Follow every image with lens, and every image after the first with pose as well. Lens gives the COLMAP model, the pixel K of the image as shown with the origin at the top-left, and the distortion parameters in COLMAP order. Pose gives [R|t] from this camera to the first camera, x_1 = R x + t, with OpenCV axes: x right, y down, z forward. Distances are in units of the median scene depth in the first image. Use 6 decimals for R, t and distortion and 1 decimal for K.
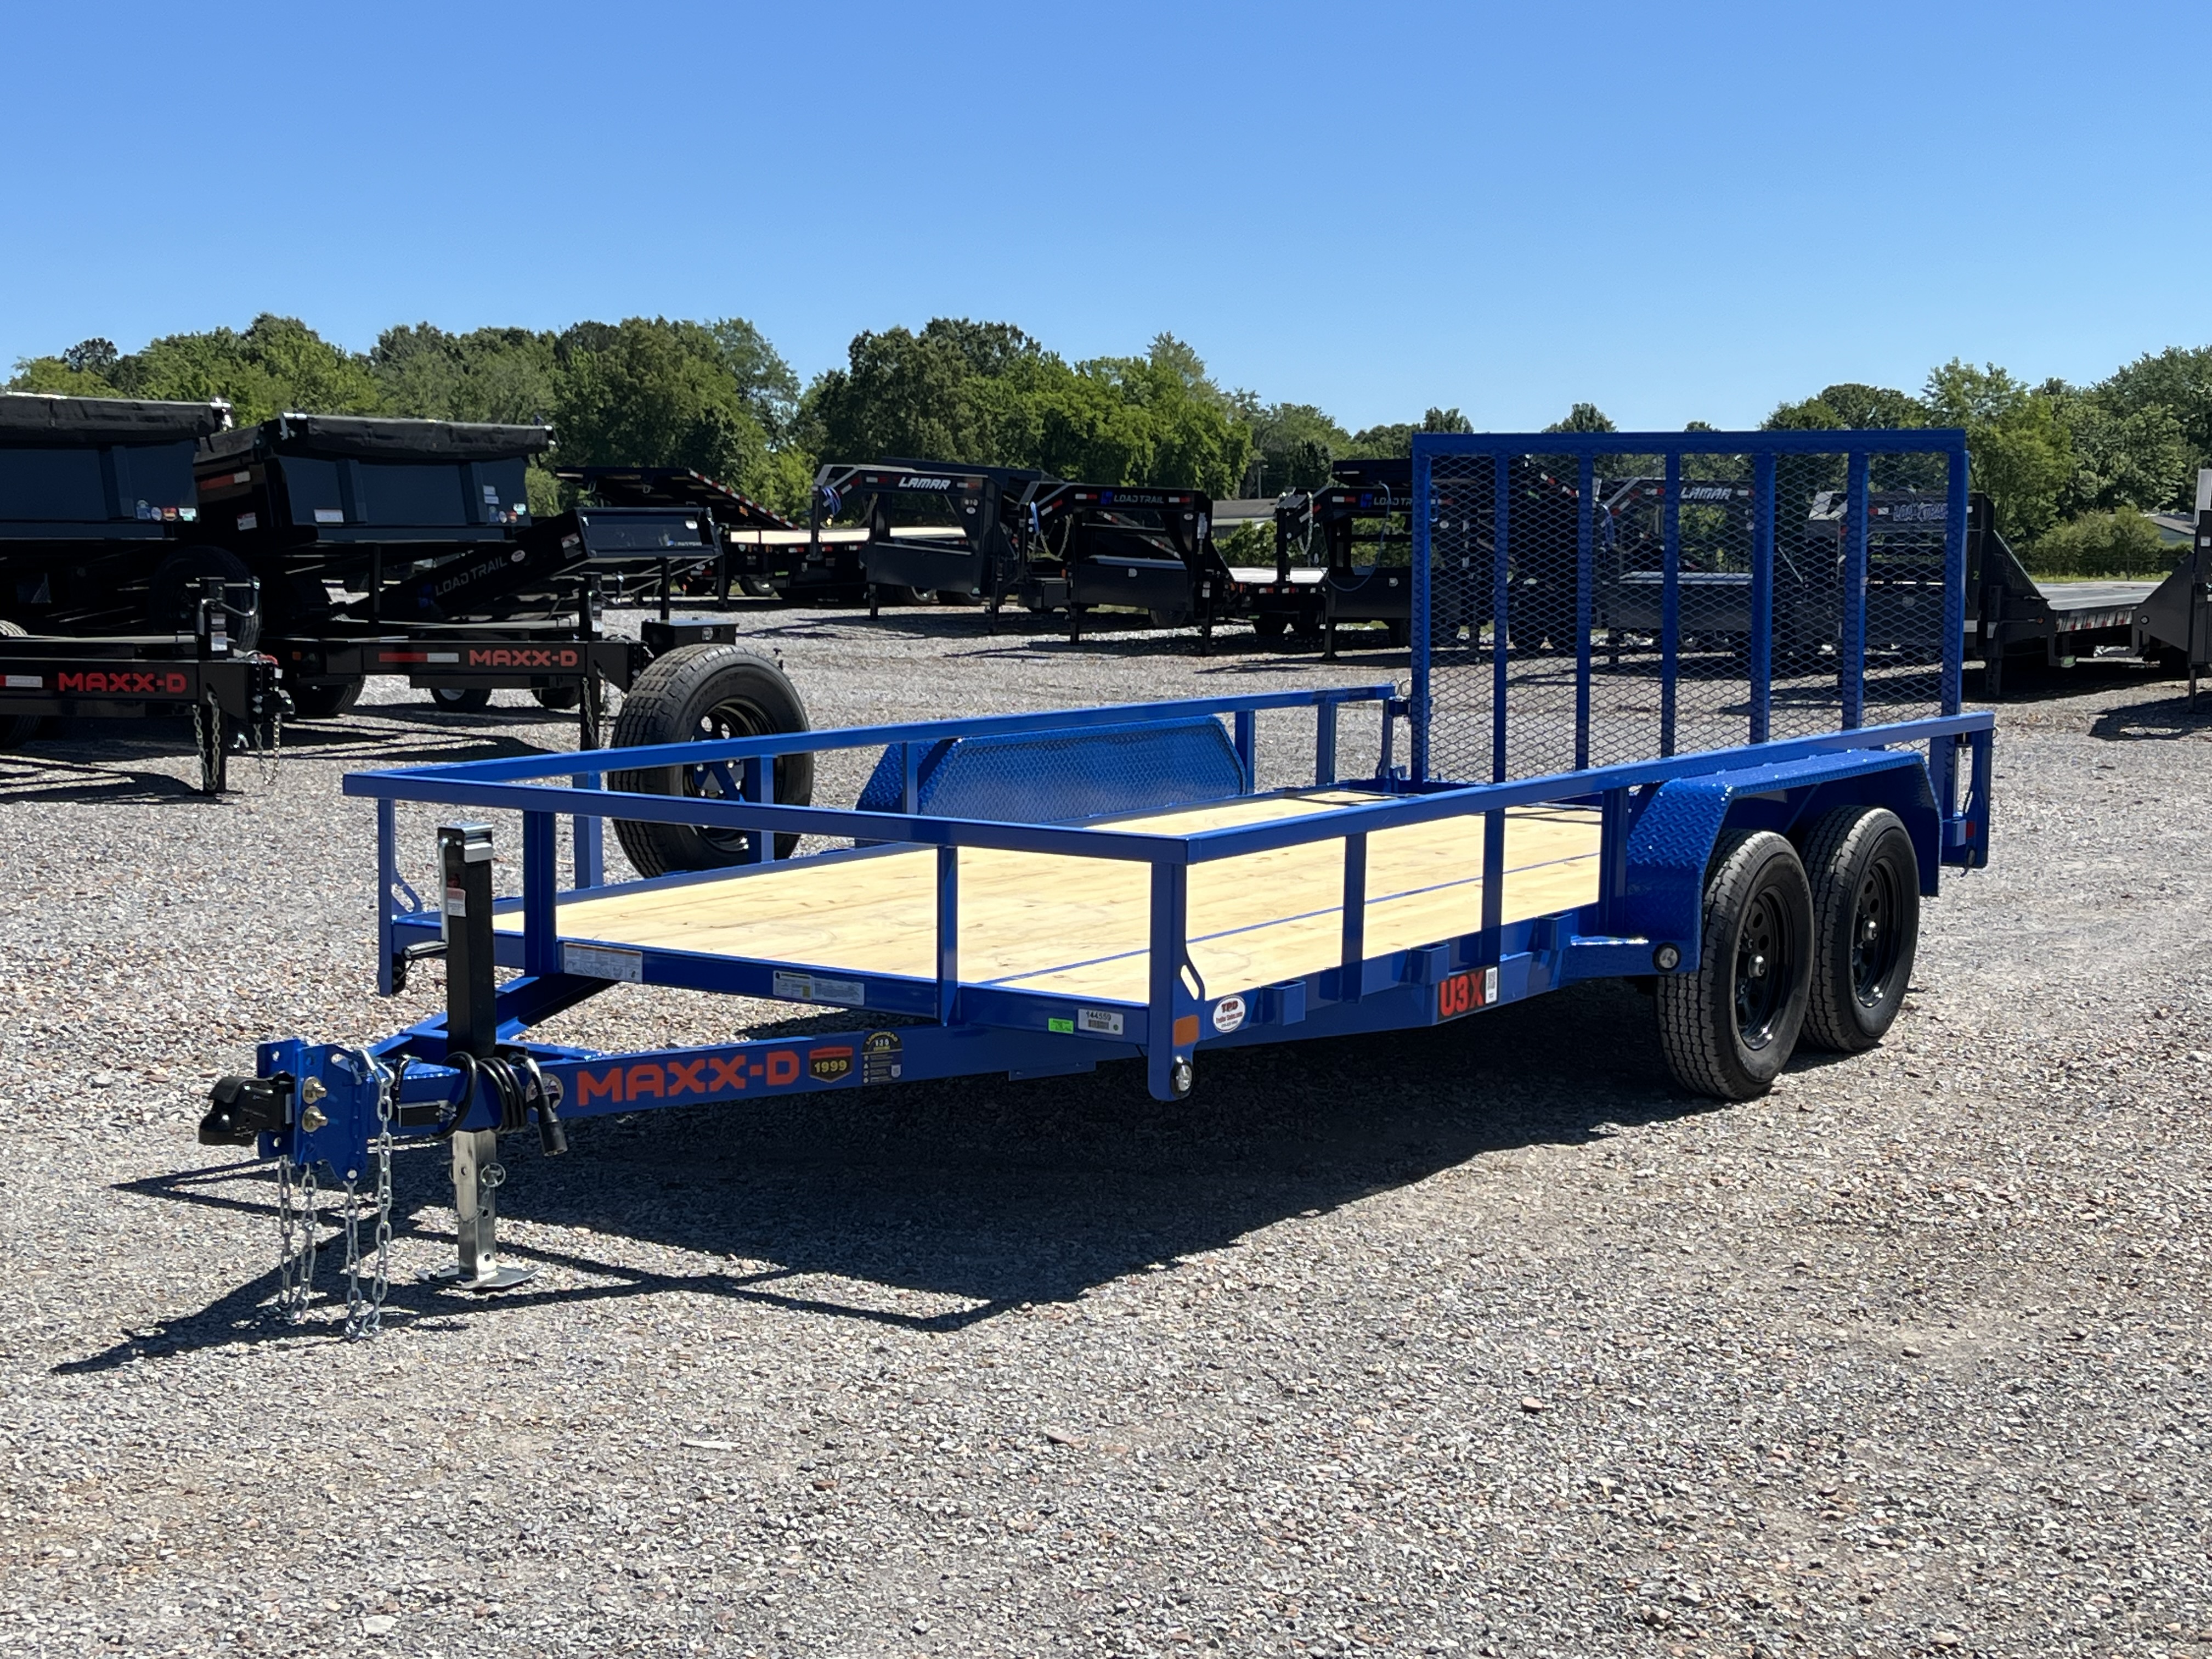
lens RADIAL K [[3040.1, 0, 1106.0], [0, 3040.1, 829.5], [0, 0, 1]] dist [0.097148, -0.375210]
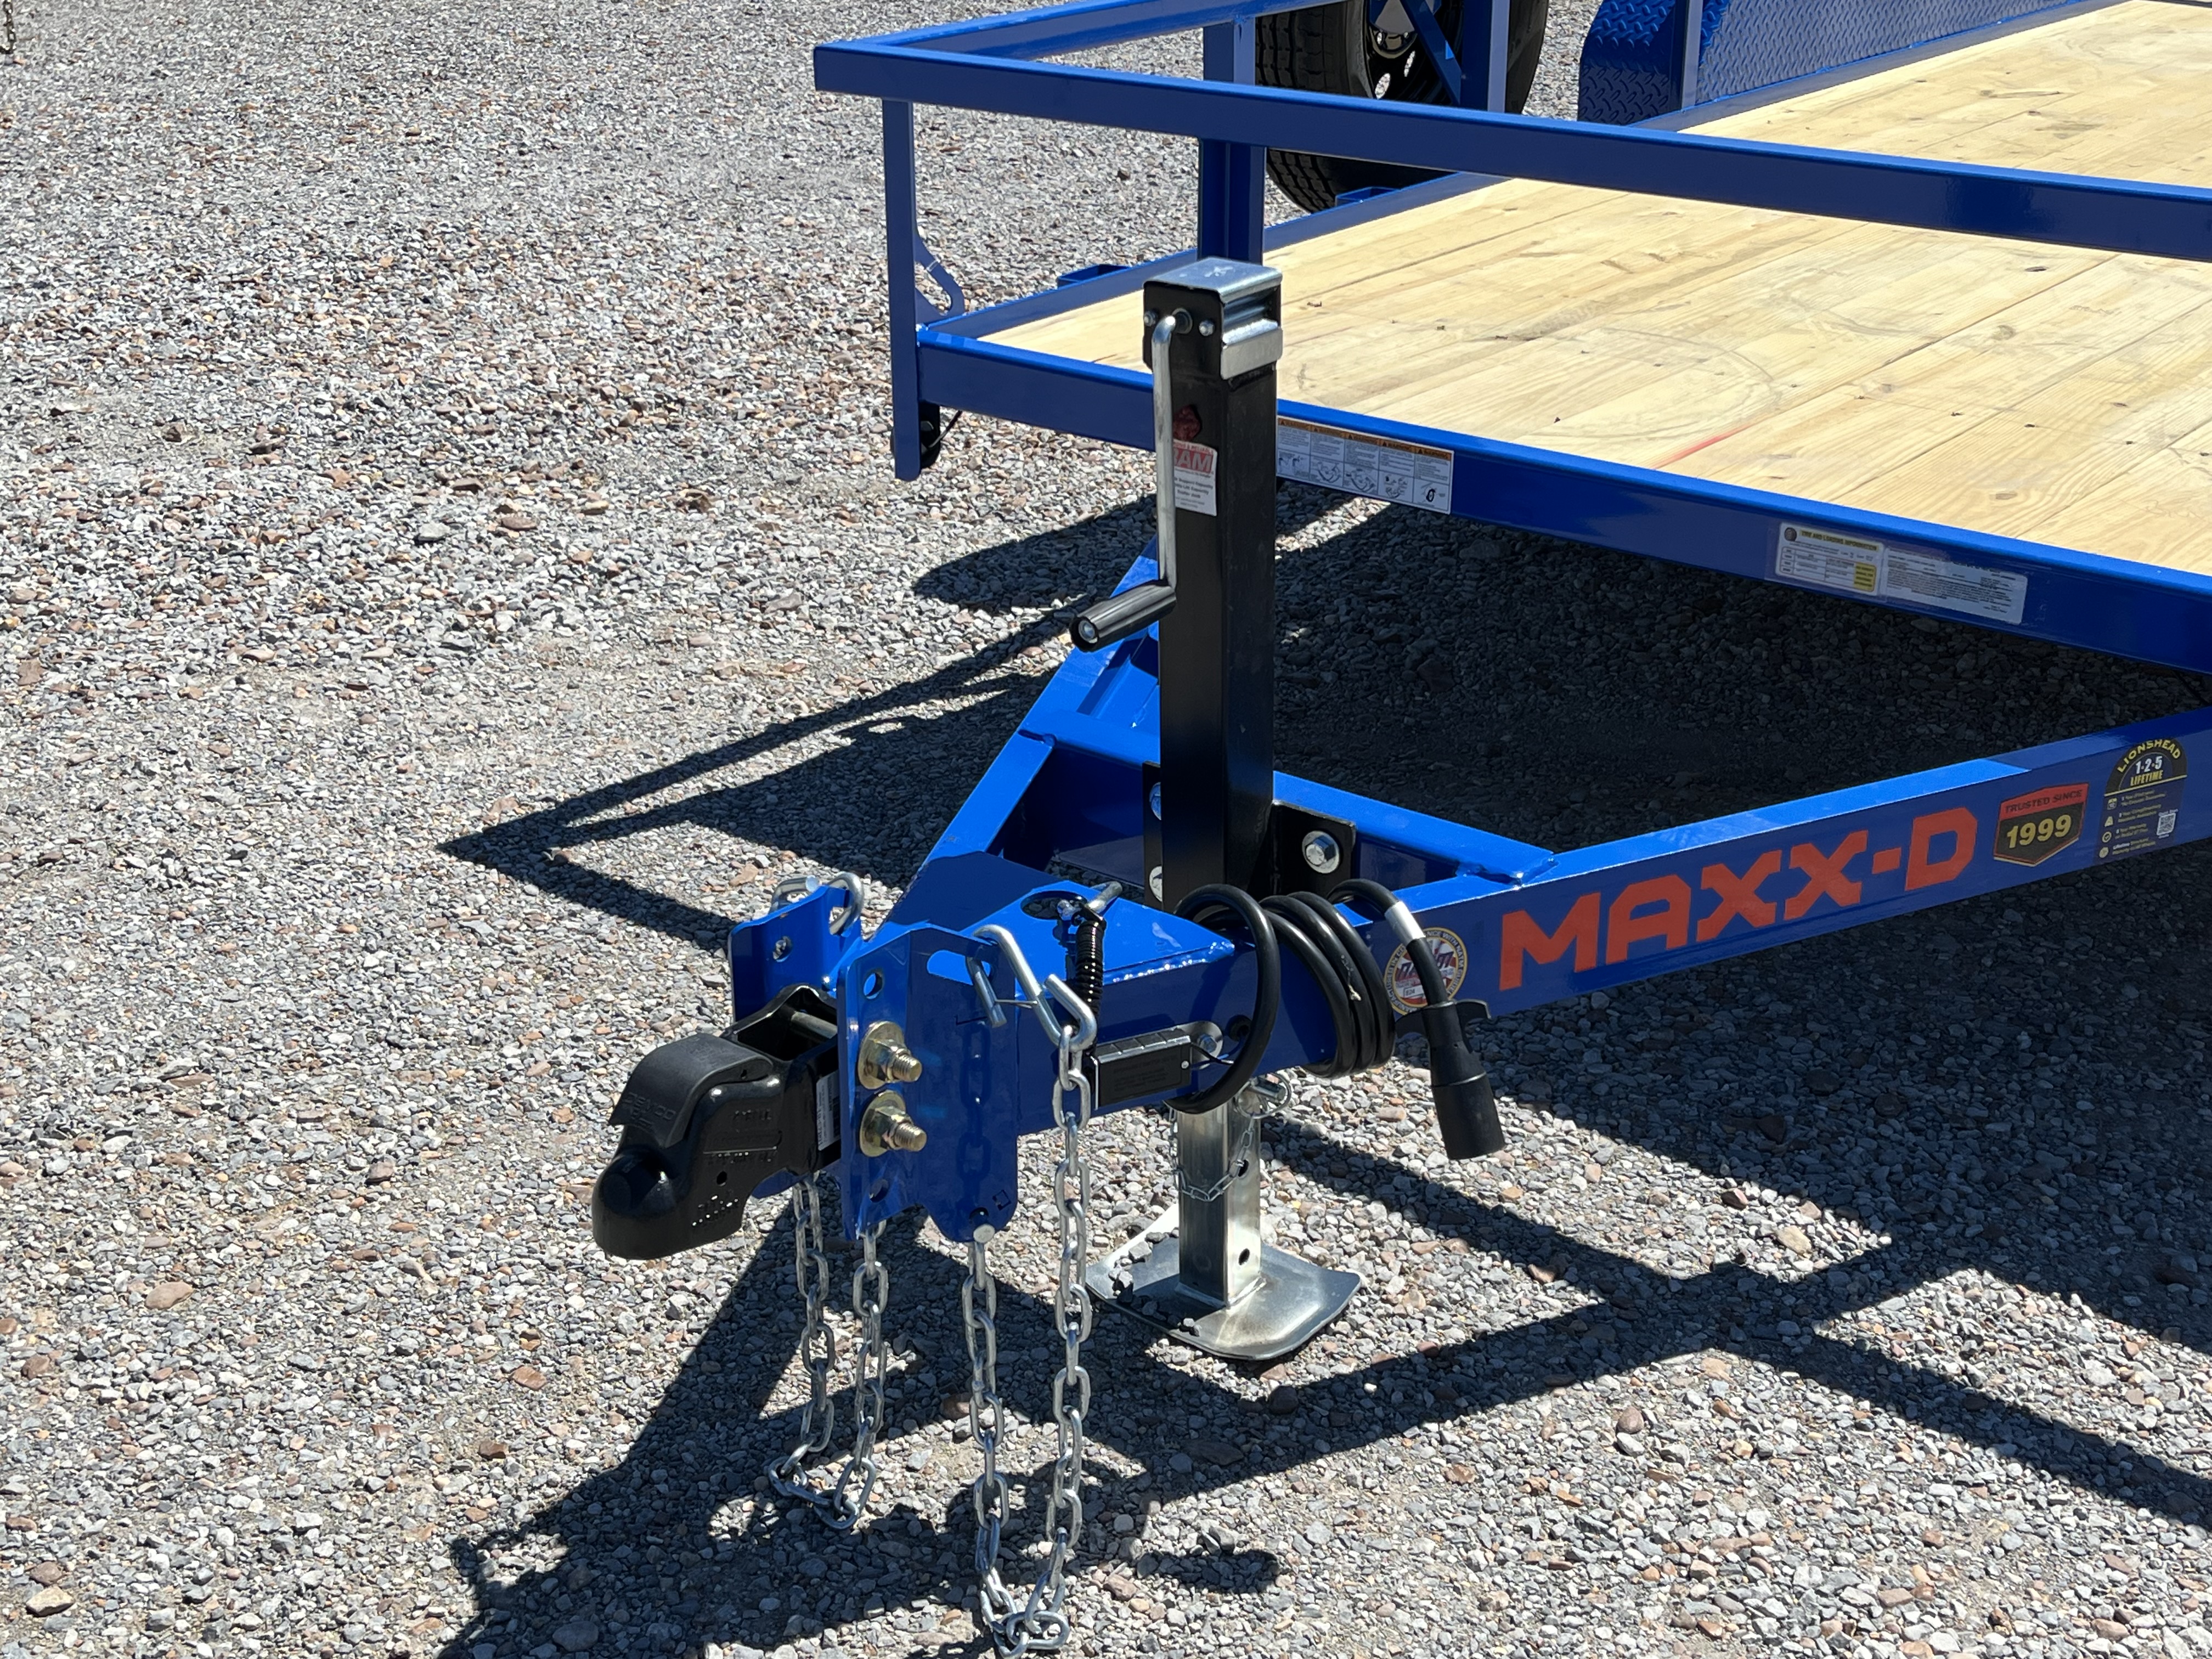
lens RADIAL K [[2617.4, 0, 1075.2], [0, 2617.4, 824.6], [0, 0, 1]] dist [0.137692, -0.475661]
pose [[0.994357, 0.026044, -0.102837, -0.162570], [0.007345, 0.950168, 0.311650, -0.032966], [0.105829, -0.310647, 0.944616, 0.564015]]
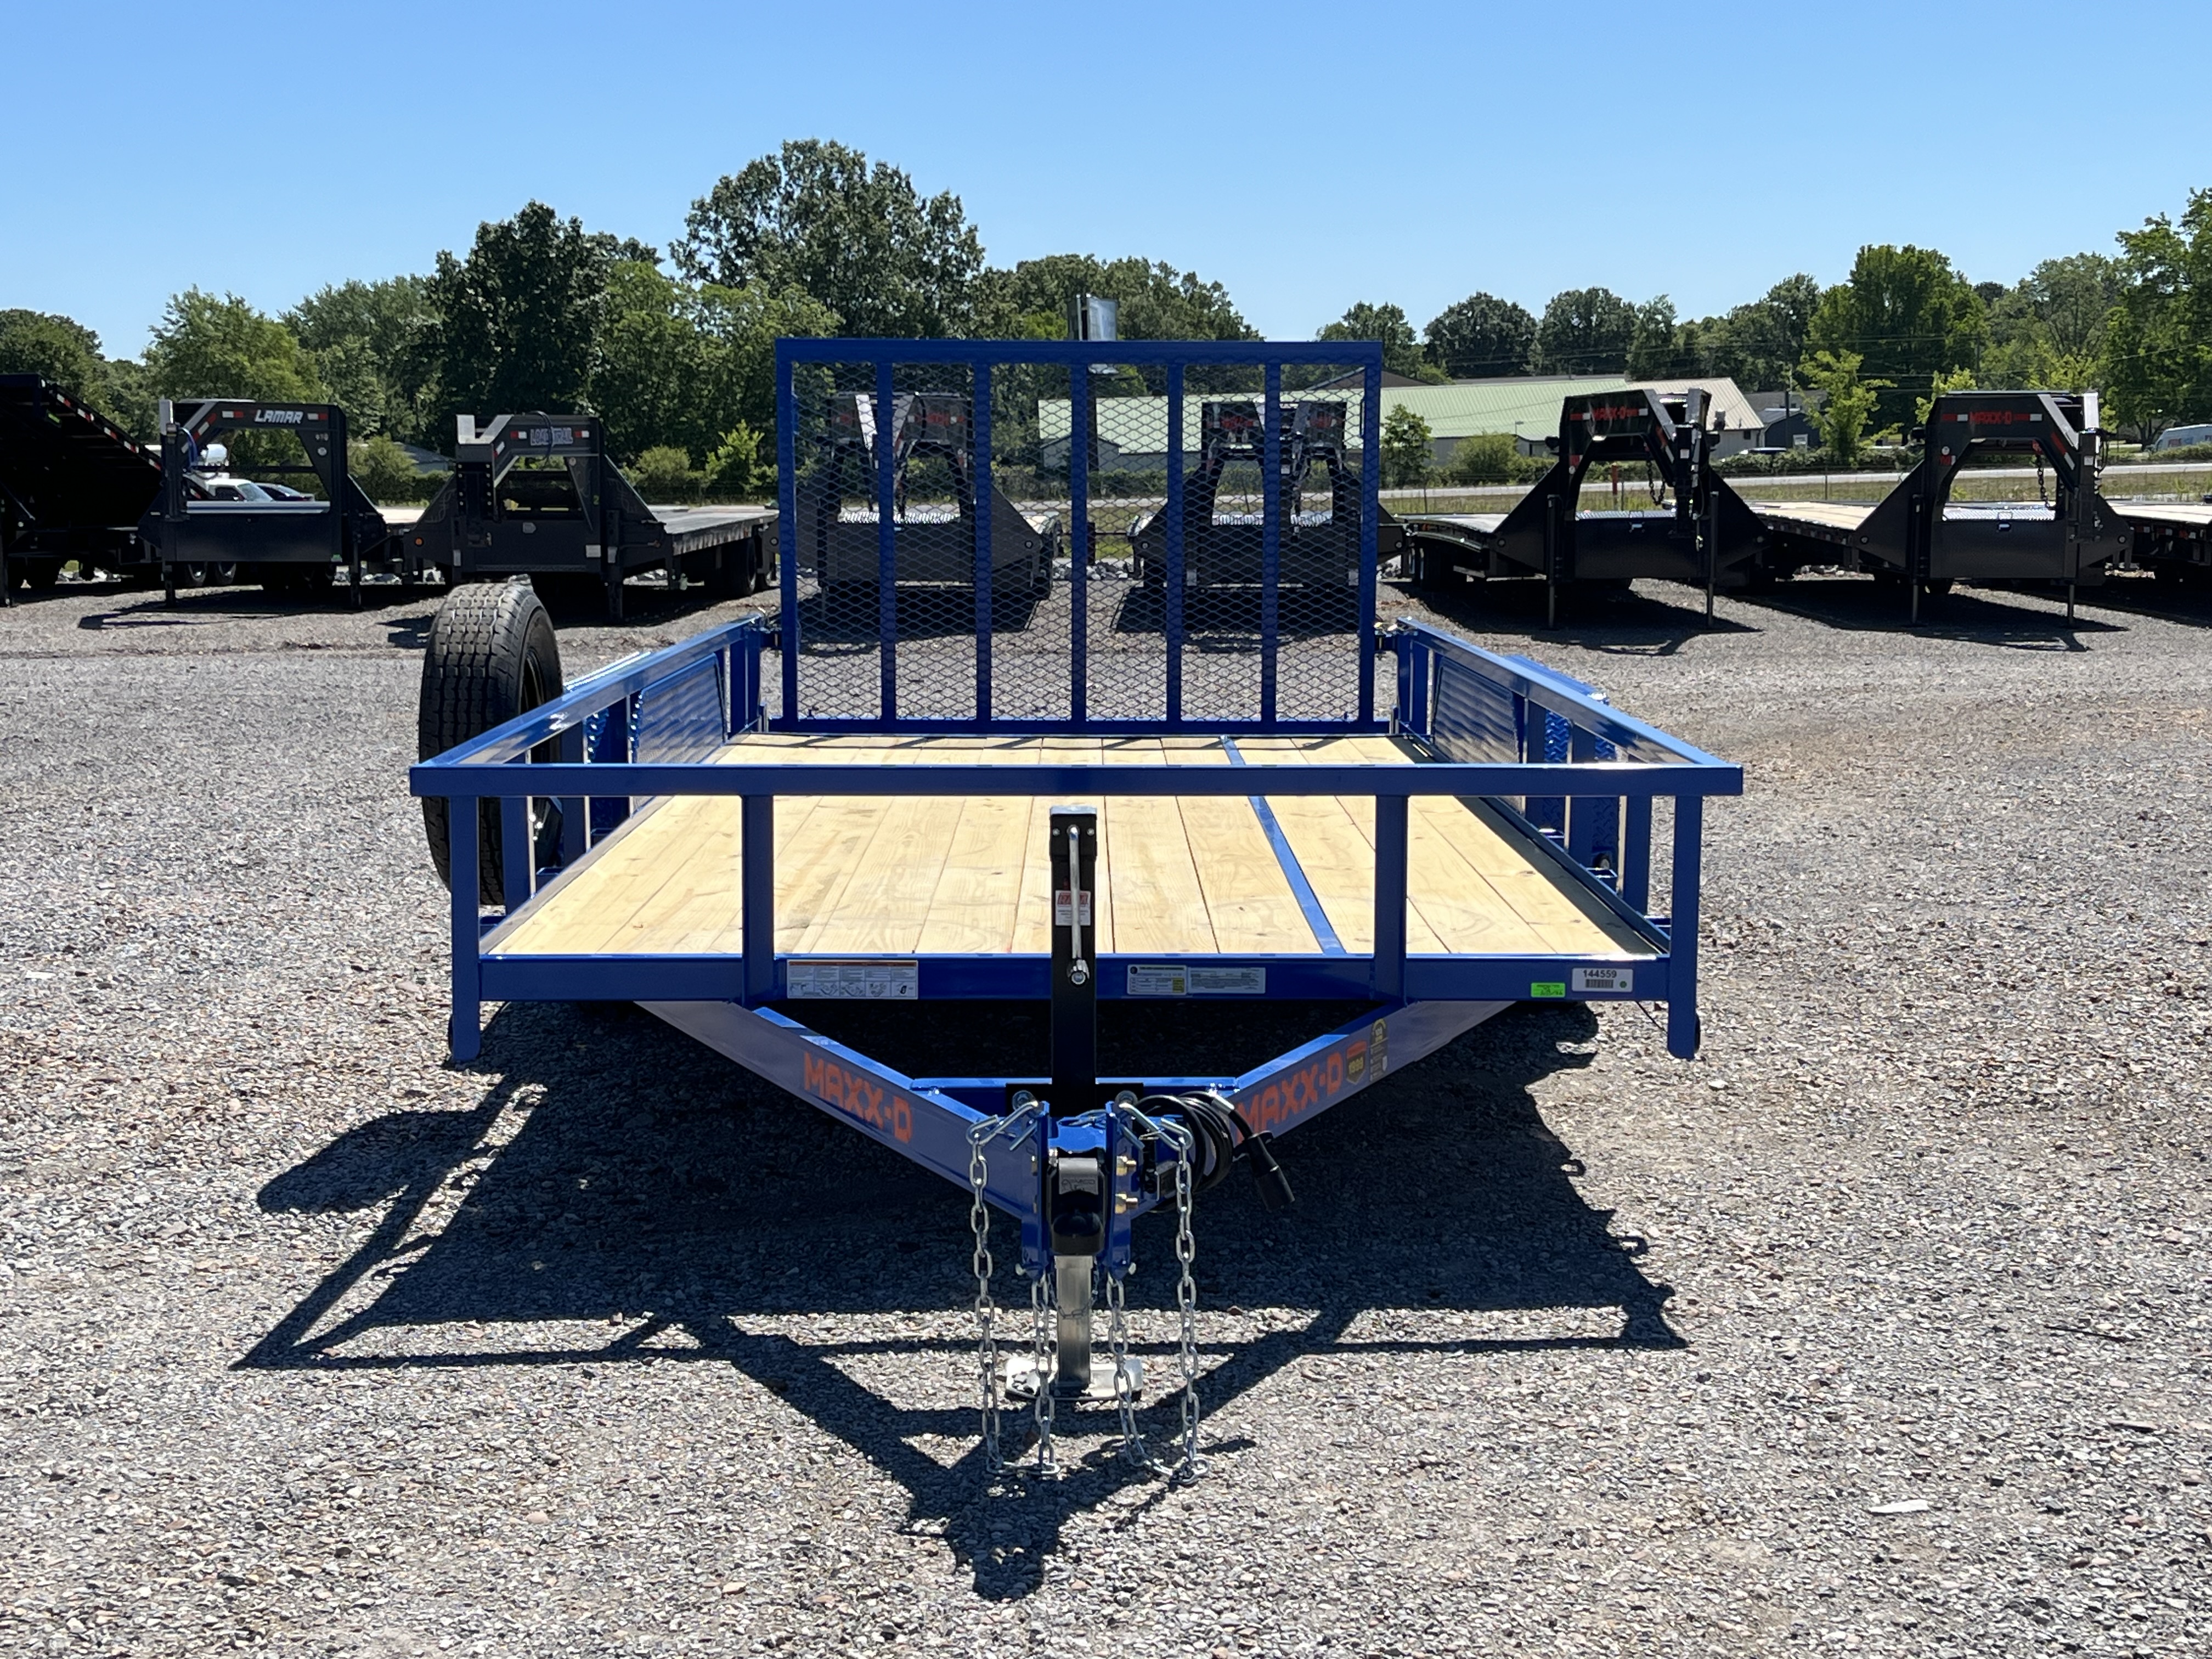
lens RADIAL K [[3040.1, 0, 1106.0], [0, 3040.1, 829.5], [0, 0, 1]] dist [0.097148, -0.375210]
pose [[0.825087, -0.074182, 0.560114, -0.541746], [0.061911, 0.997244, 0.040876, -0.023384], [-0.561603, 0.000950, 0.827406, 0.298547]]
